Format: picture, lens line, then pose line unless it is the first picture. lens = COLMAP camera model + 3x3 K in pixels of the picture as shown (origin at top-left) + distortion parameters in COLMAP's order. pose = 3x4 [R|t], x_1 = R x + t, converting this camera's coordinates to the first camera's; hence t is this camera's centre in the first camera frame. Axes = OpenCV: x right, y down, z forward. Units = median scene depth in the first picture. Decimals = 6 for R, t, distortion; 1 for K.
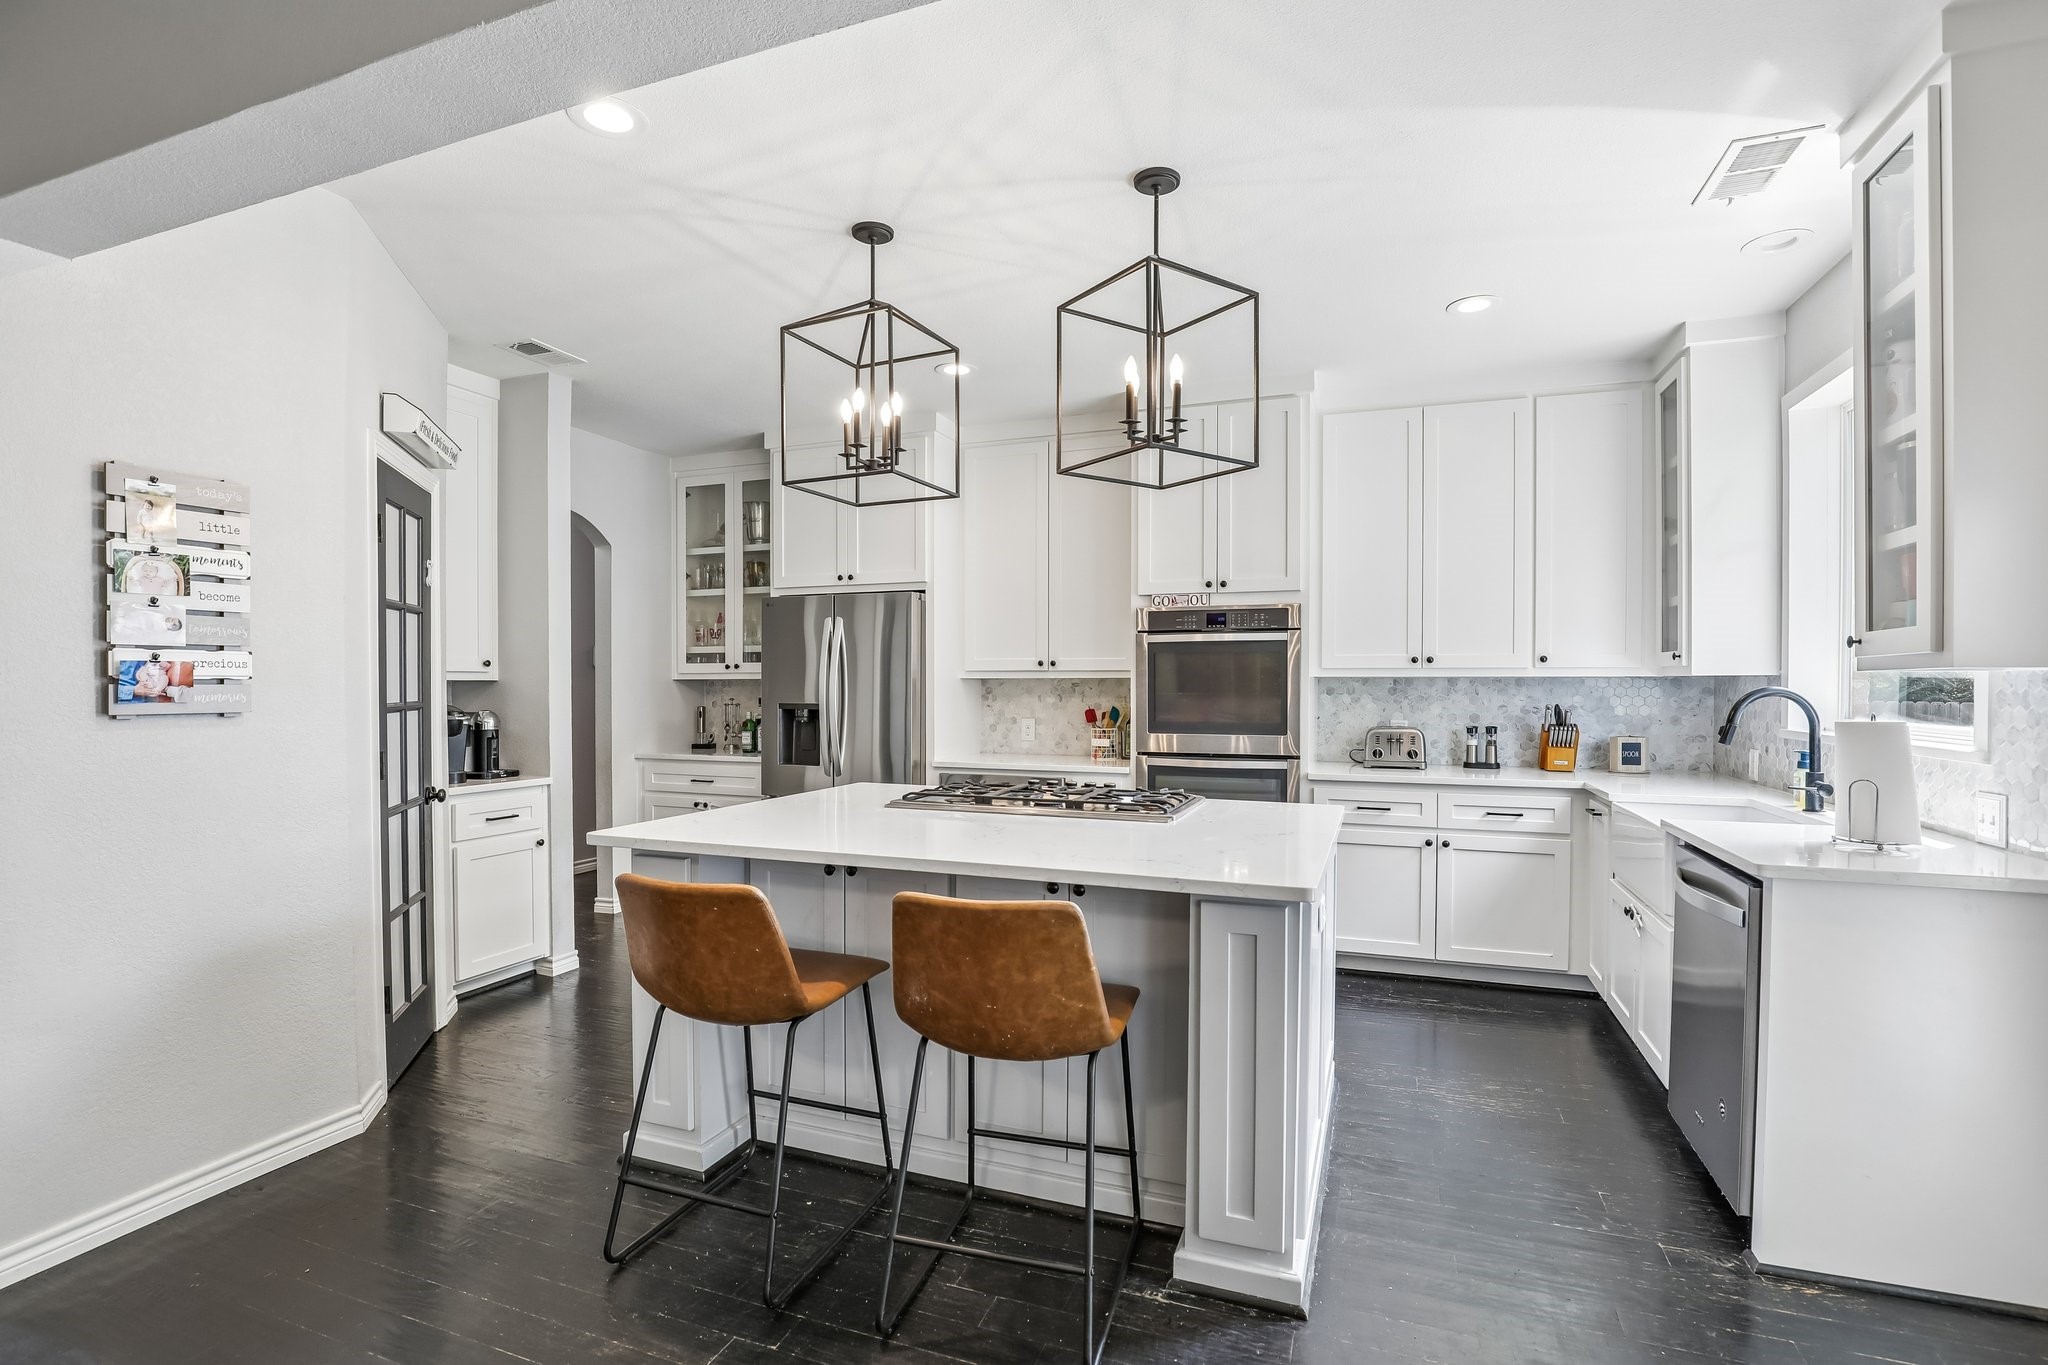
lens RADIAL K [[957.5, 0, 1007.6], [0, 957.5, 695.8], [0, 0, 1]] dist [-0.030581, 0.004016]
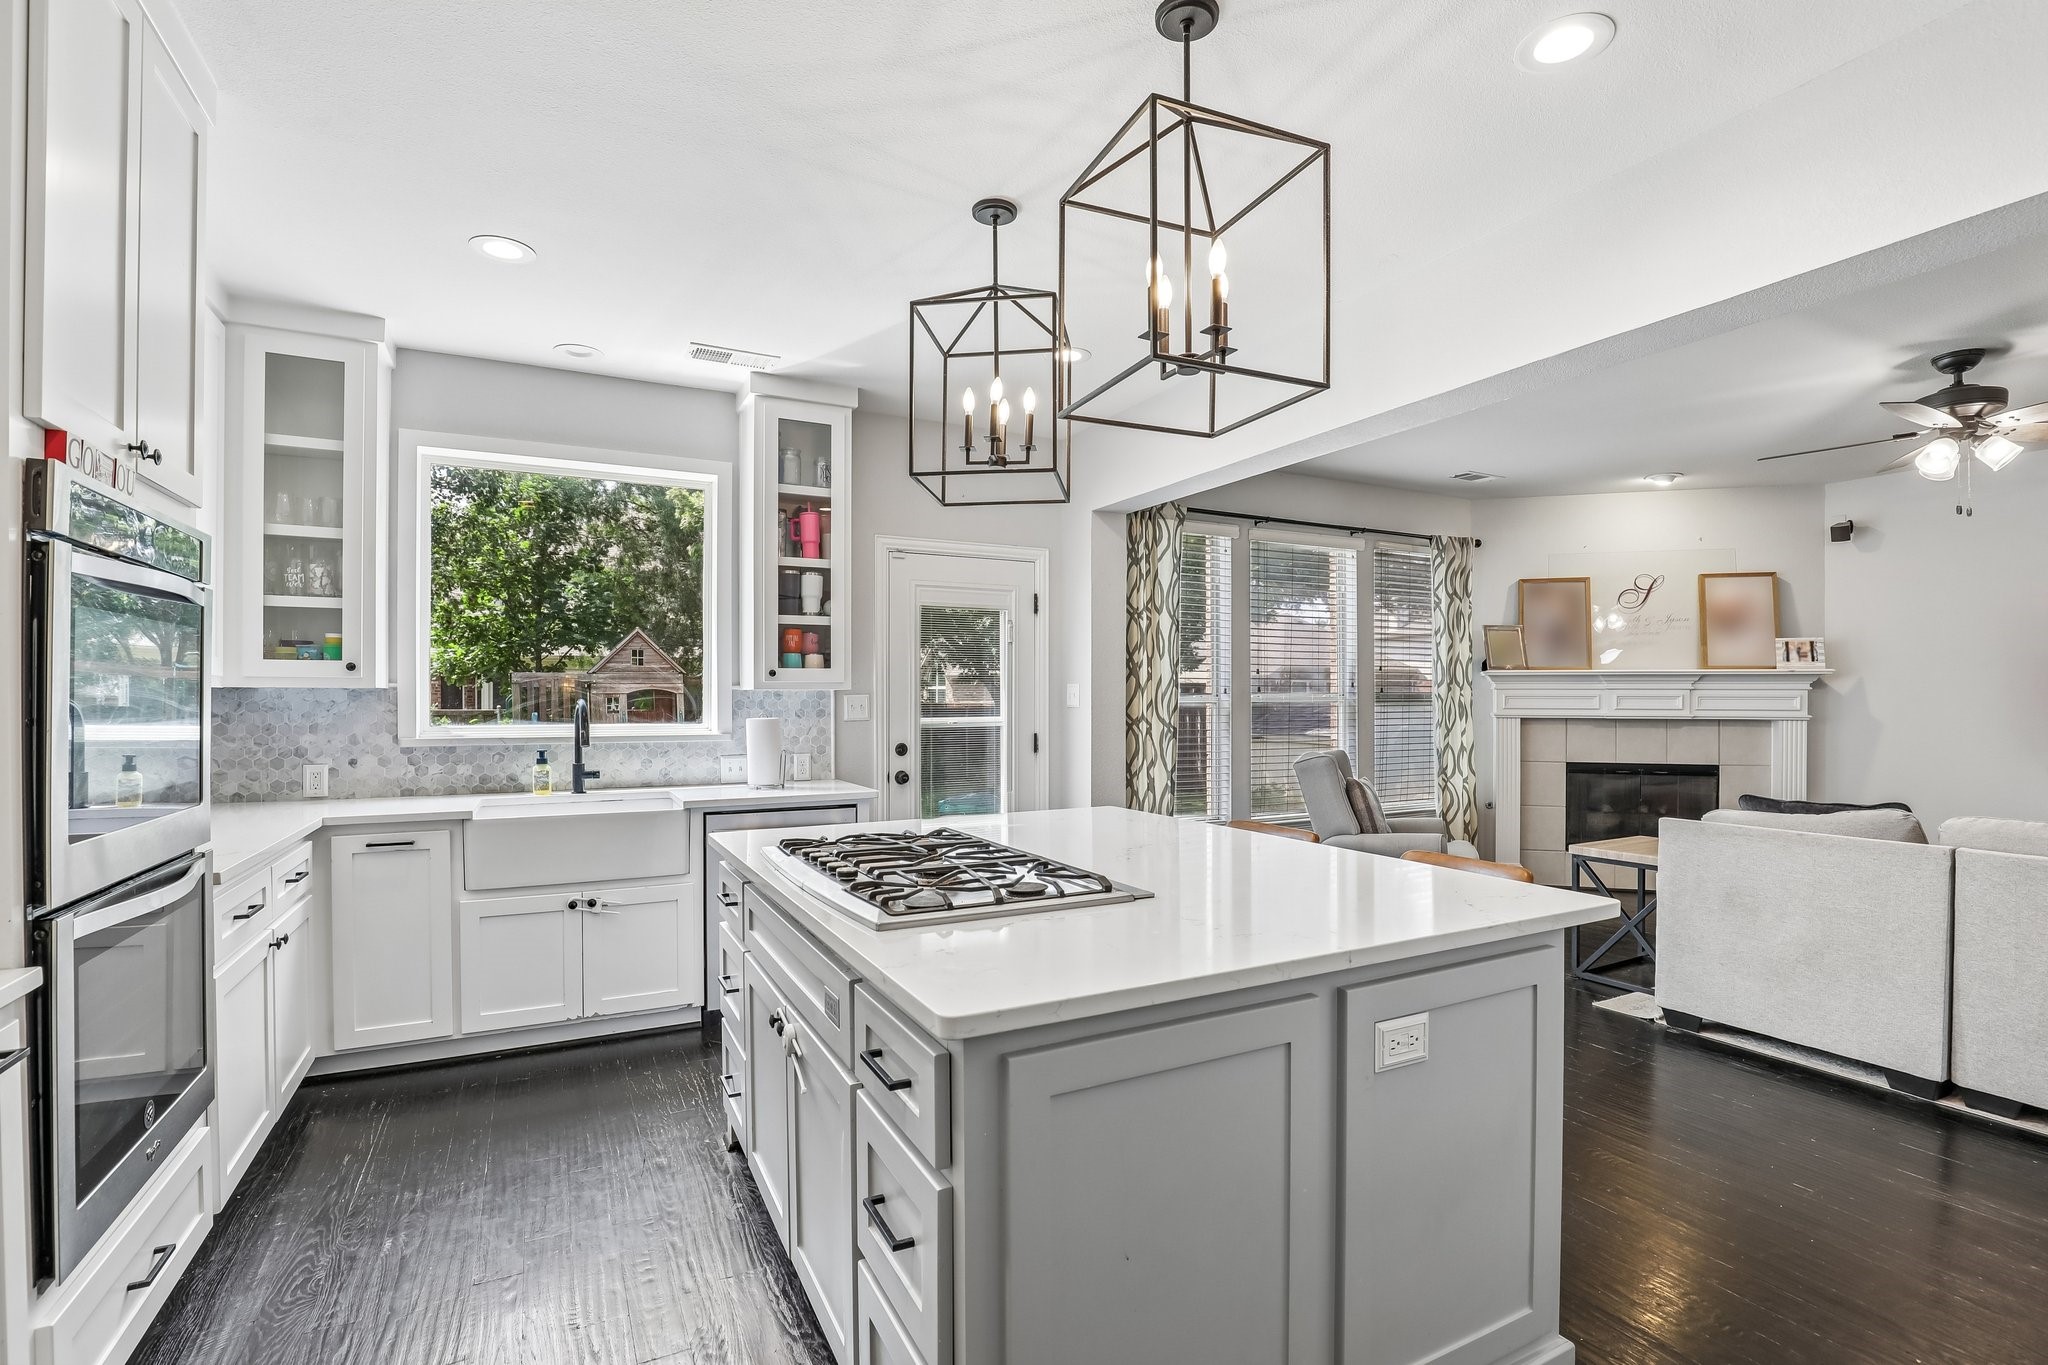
lens RADIAL K [[957.5, 0, 1041.6], [0, 957.5, 700.7], [0, 0, 1]] dist [-0.030581, 0.004016]
pose [[-0.761599, -0.003701, 0.648038, -0.328450], [0.006656, 0.999886, 0.013533, -0.013900], [-0.648015, 0.014620, -0.761488, 1.042659]]
